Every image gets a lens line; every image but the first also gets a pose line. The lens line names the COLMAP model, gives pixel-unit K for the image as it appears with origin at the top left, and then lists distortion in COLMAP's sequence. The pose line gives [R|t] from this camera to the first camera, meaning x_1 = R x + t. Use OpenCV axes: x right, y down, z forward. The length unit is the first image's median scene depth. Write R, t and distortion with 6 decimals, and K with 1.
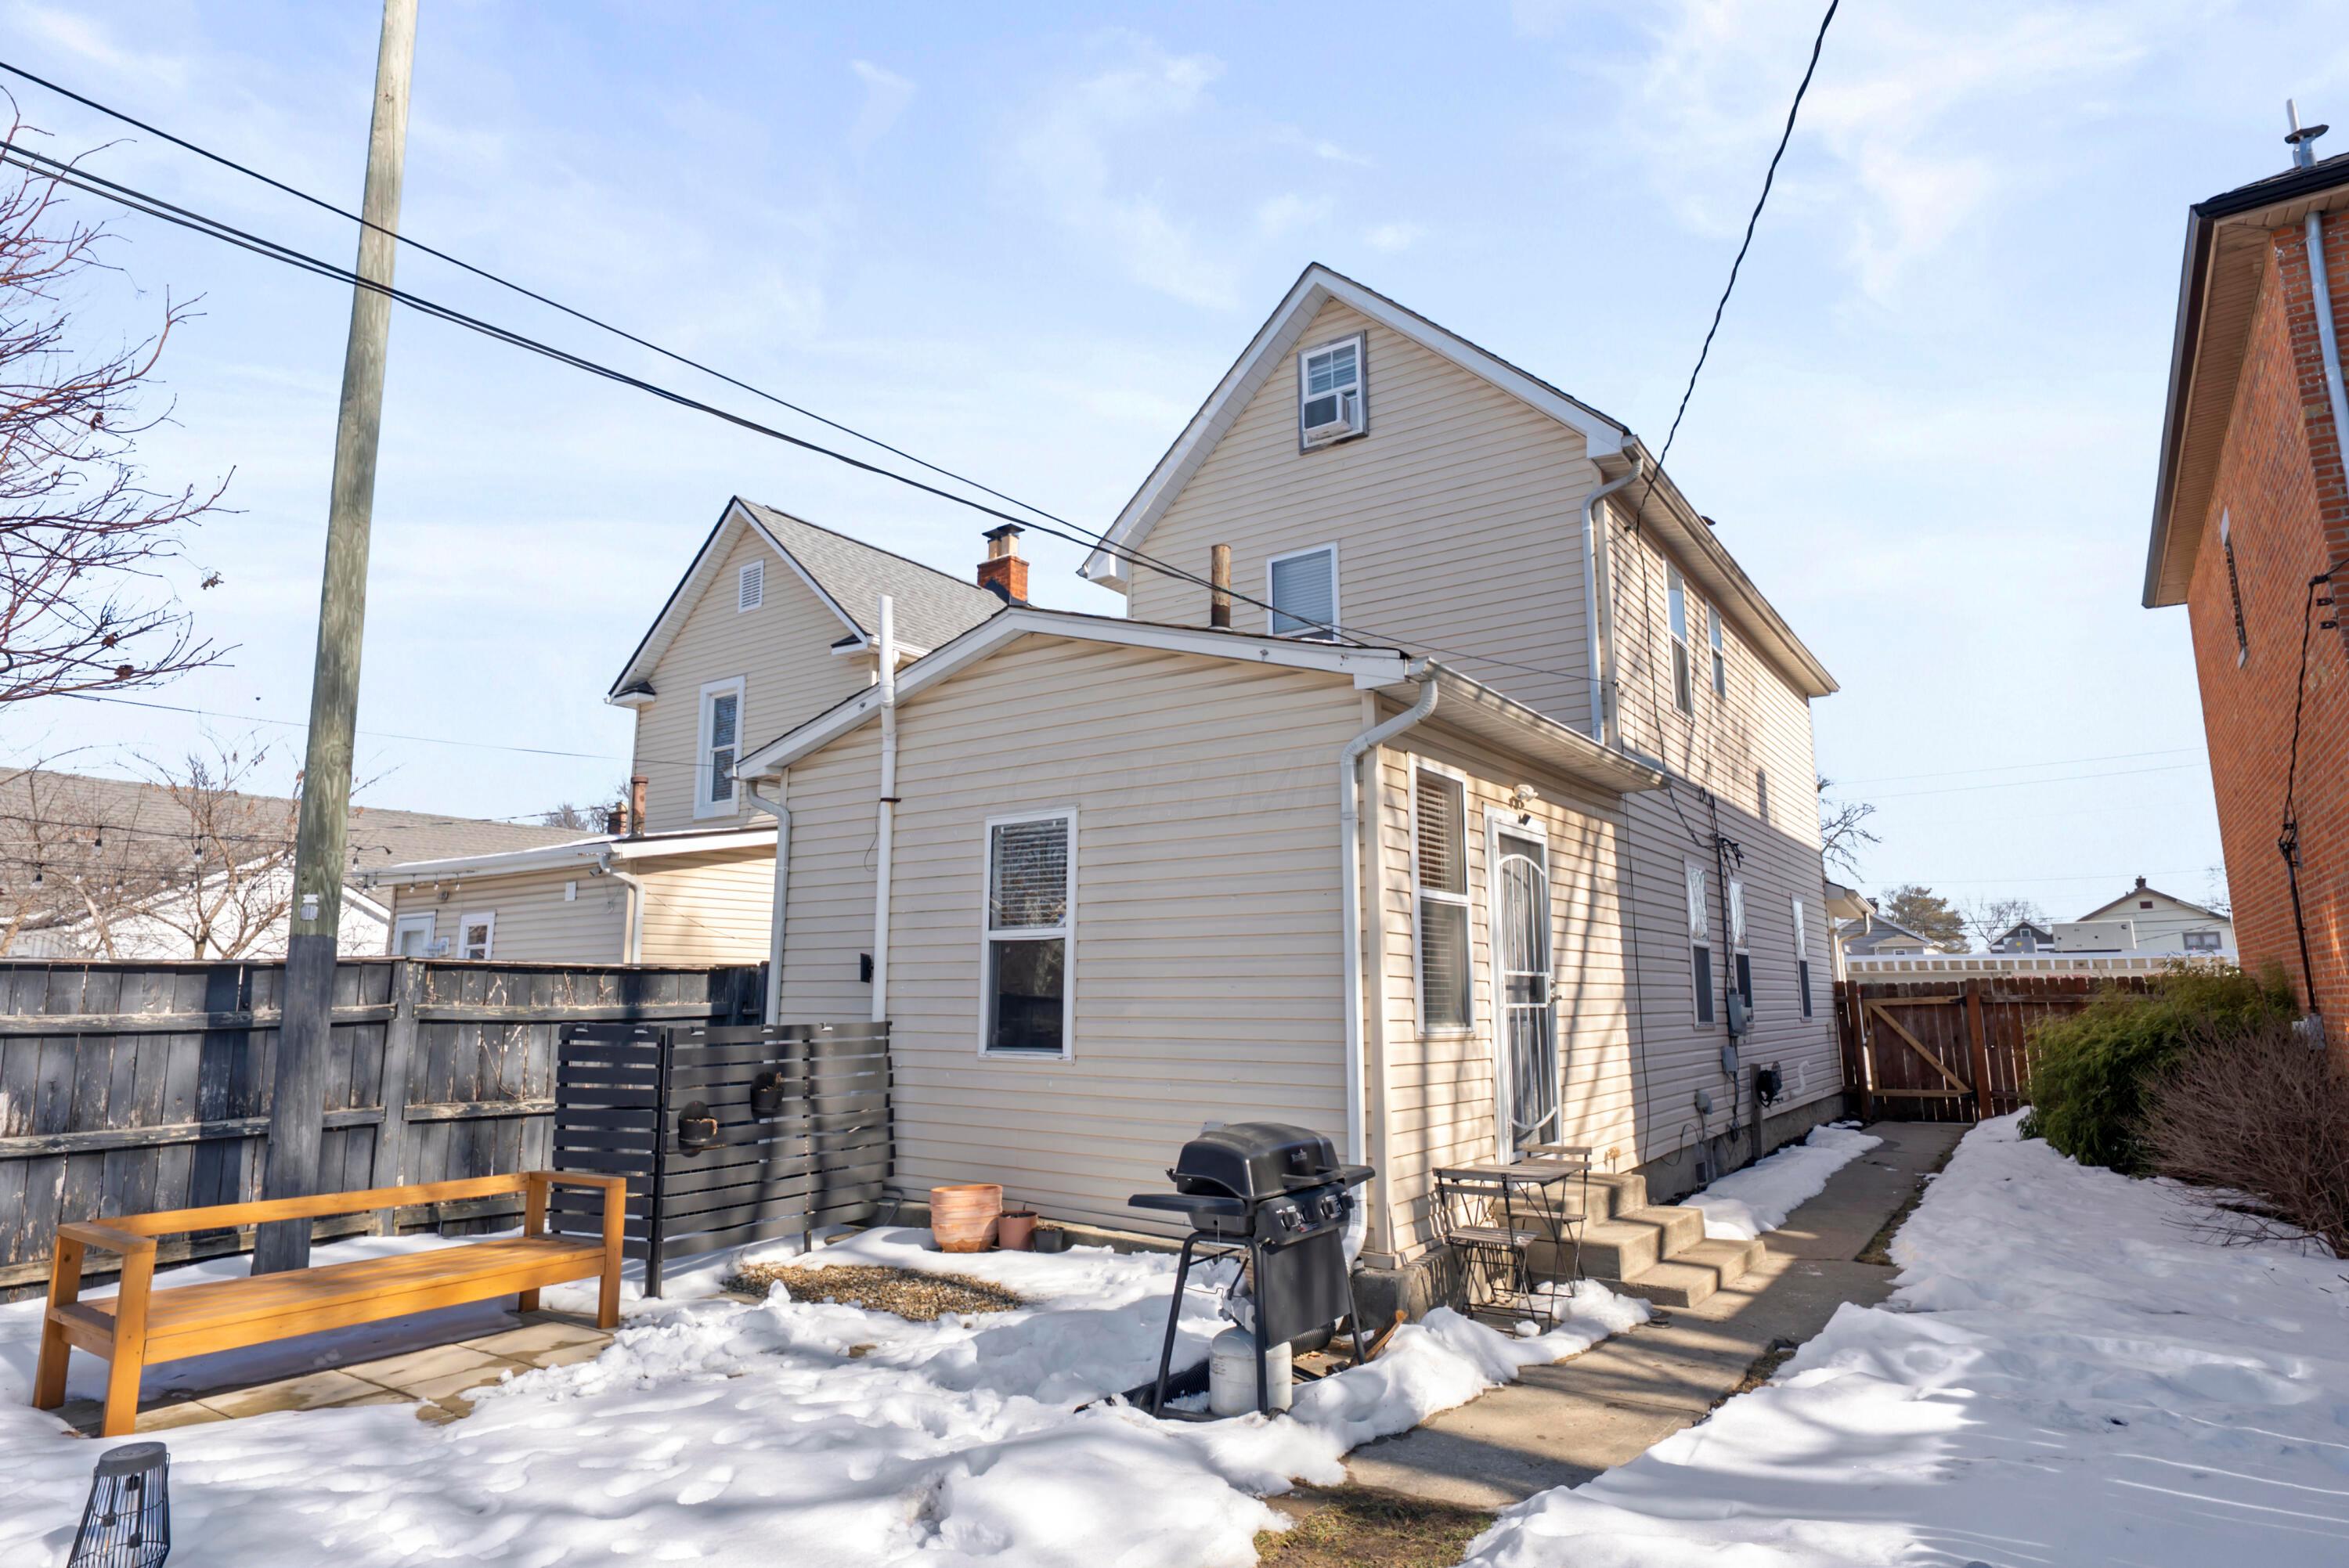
lens RADIAL K [[1276.3, 0, 1175.6], [0, 1276.3, 781.6], [0, 0, 1]] dist [0.000990, 0.000048]
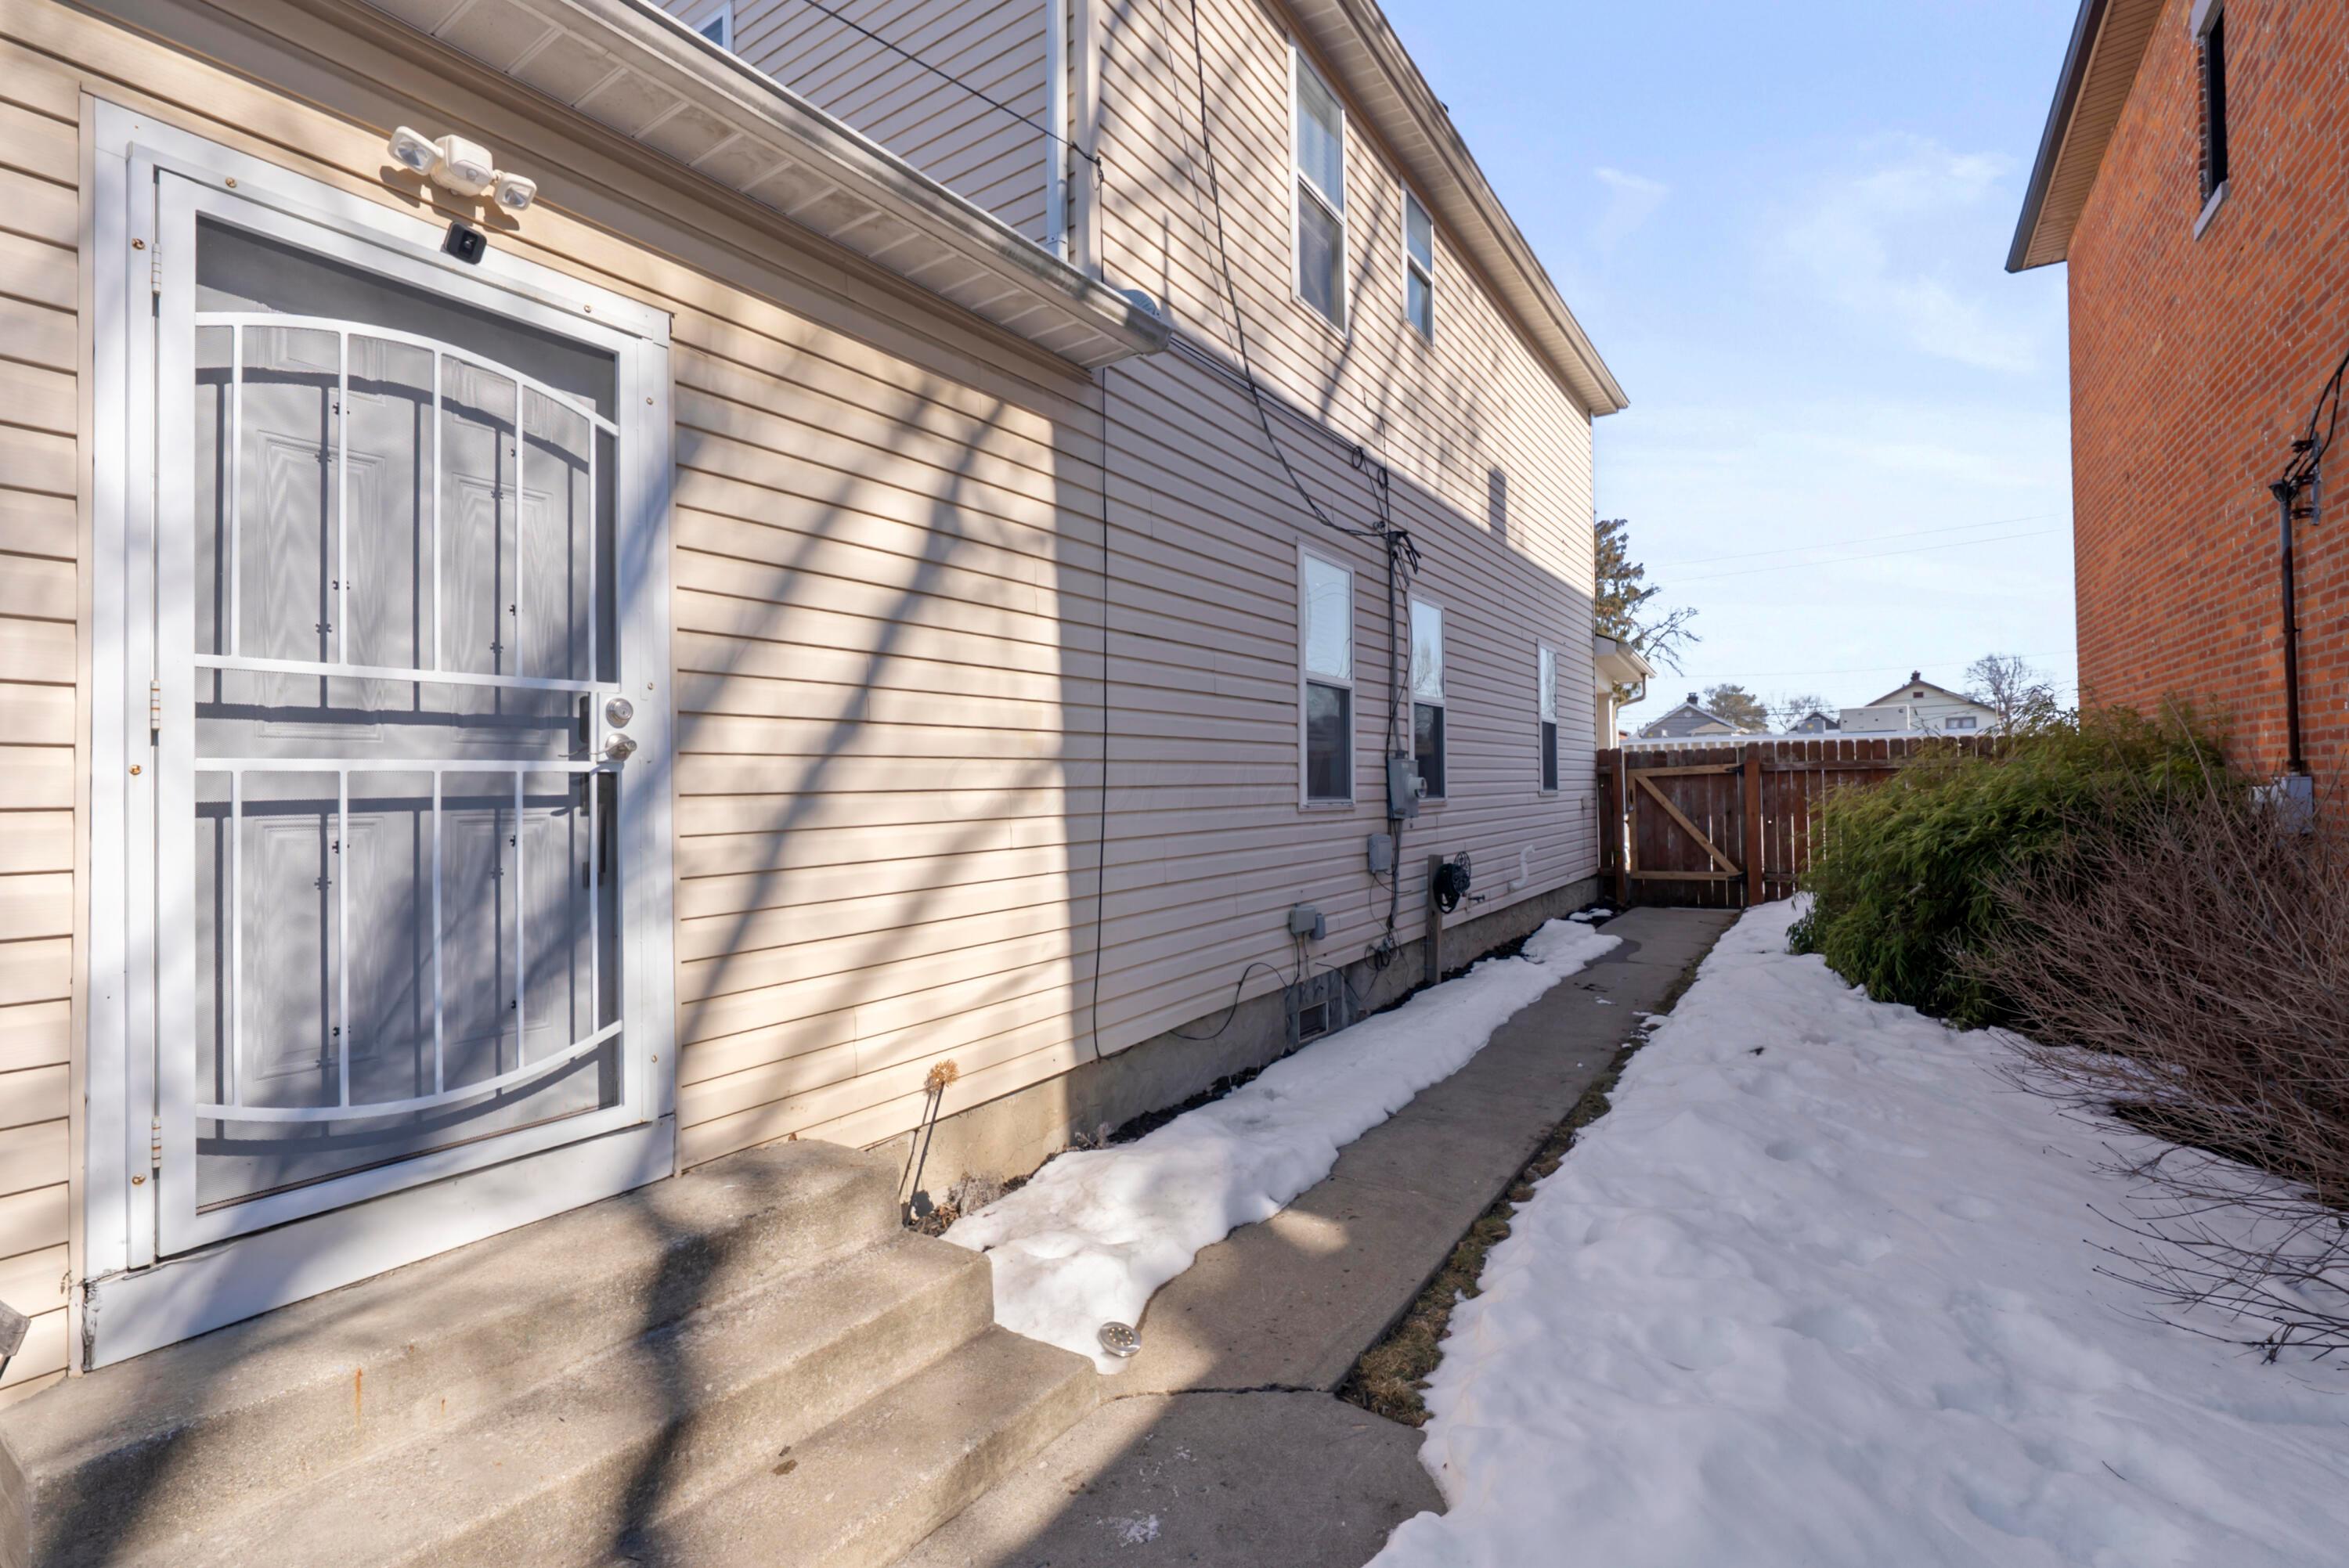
lens RADIAL K [[1025.0, 0, 1170.0], [0, 1025.0, 777.5], [0, 0, 1]] dist [-0.002329, -0.000160]
pose [[0.999707, -0.011319, 0.021404, 0.282508], [0.007678, 0.986576, 0.163125, 0.079825], [-0.022963, -0.162913, 0.986373, 0.426386]]
